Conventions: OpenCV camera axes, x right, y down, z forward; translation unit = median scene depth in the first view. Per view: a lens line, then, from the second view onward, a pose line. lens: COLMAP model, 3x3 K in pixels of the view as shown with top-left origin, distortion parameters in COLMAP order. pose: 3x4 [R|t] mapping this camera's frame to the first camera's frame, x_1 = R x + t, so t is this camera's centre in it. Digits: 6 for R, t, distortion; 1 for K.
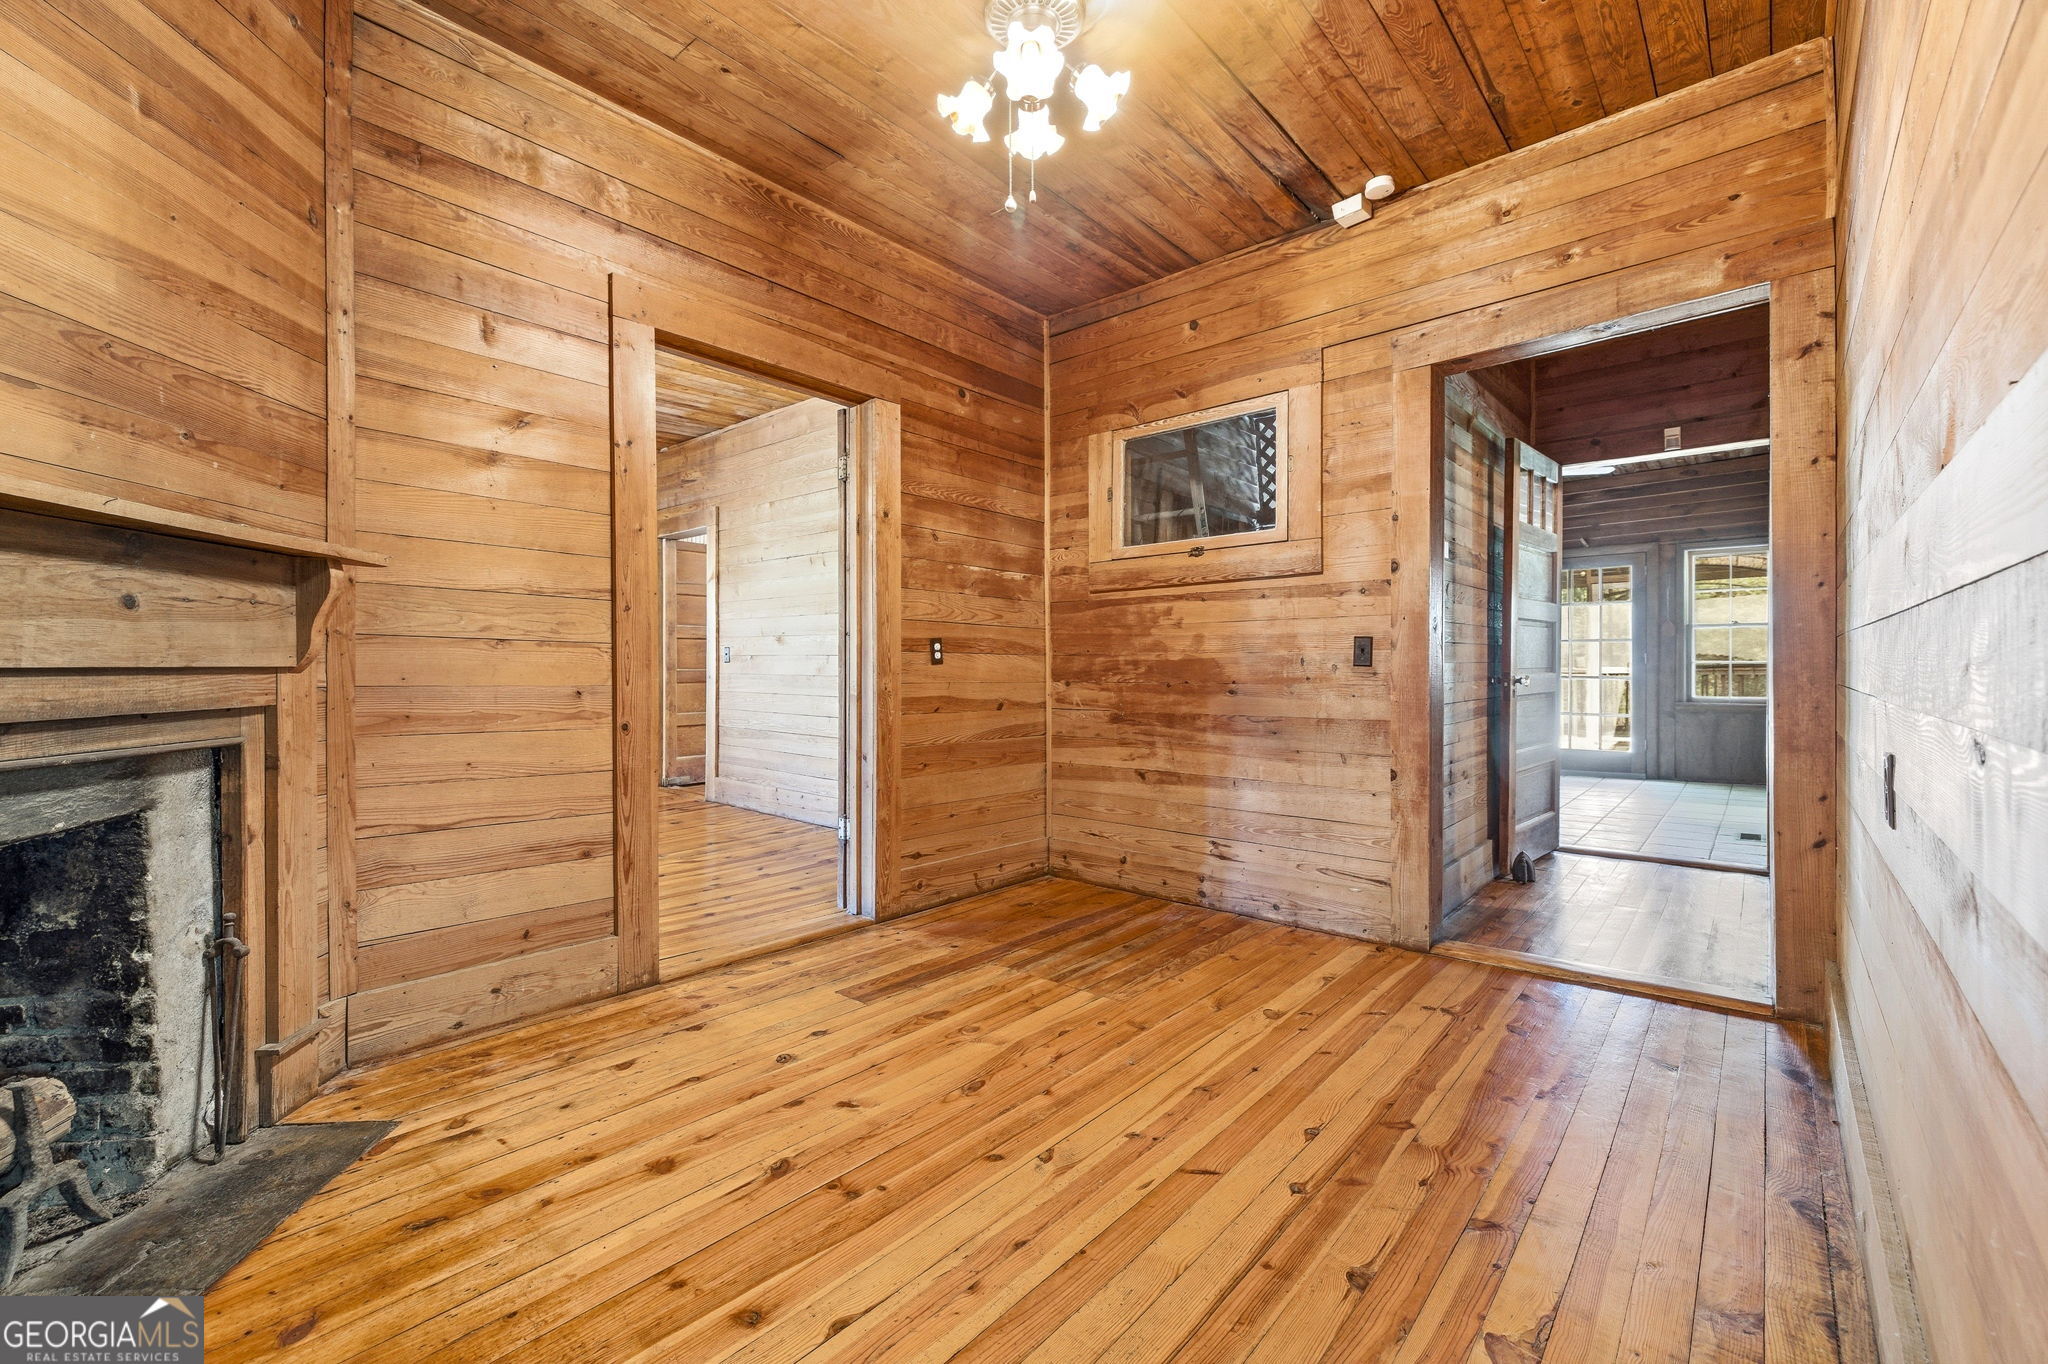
lens RADIAL K [[846.5, 0, 1012.6], [0, 846.5, 670.6], [0, 0, 1]] dist [0.000094, -0.000776]
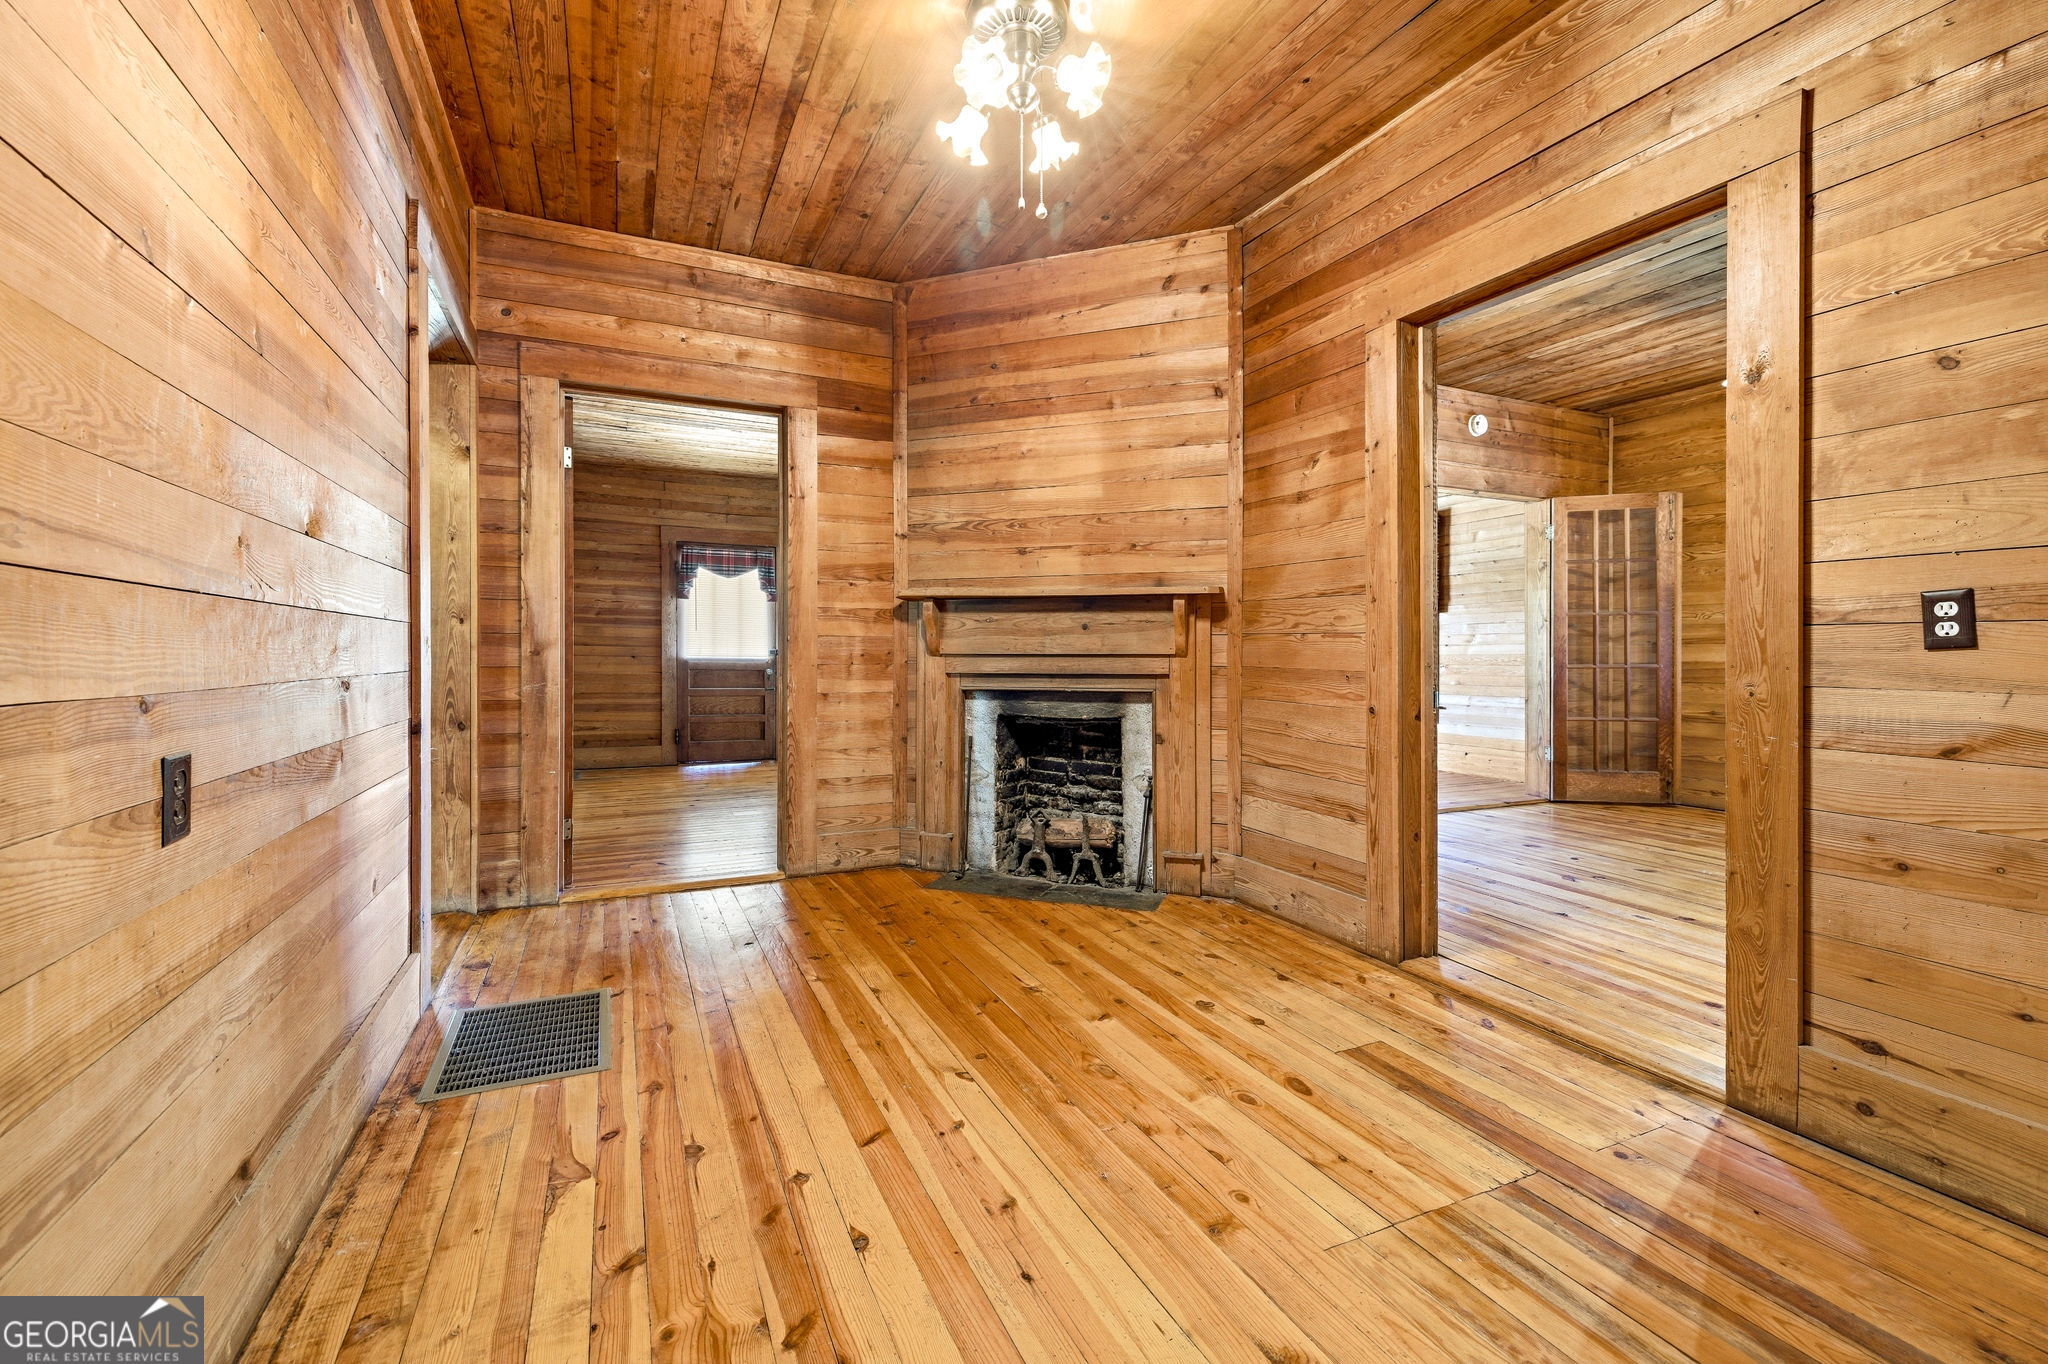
lens RADIAL K [[870.4, 0, 1028.7], [0, 870.4, 668.6], [0, 0, 1]] dist [0.003627, -0.000762]
pose [[-0.395351, 0.015623, -0.918397, 0.977255], [-0.005616, 0.999796, 0.019426, -0.007019], [0.918513, 0.012838, -0.395182, 1.383094]]
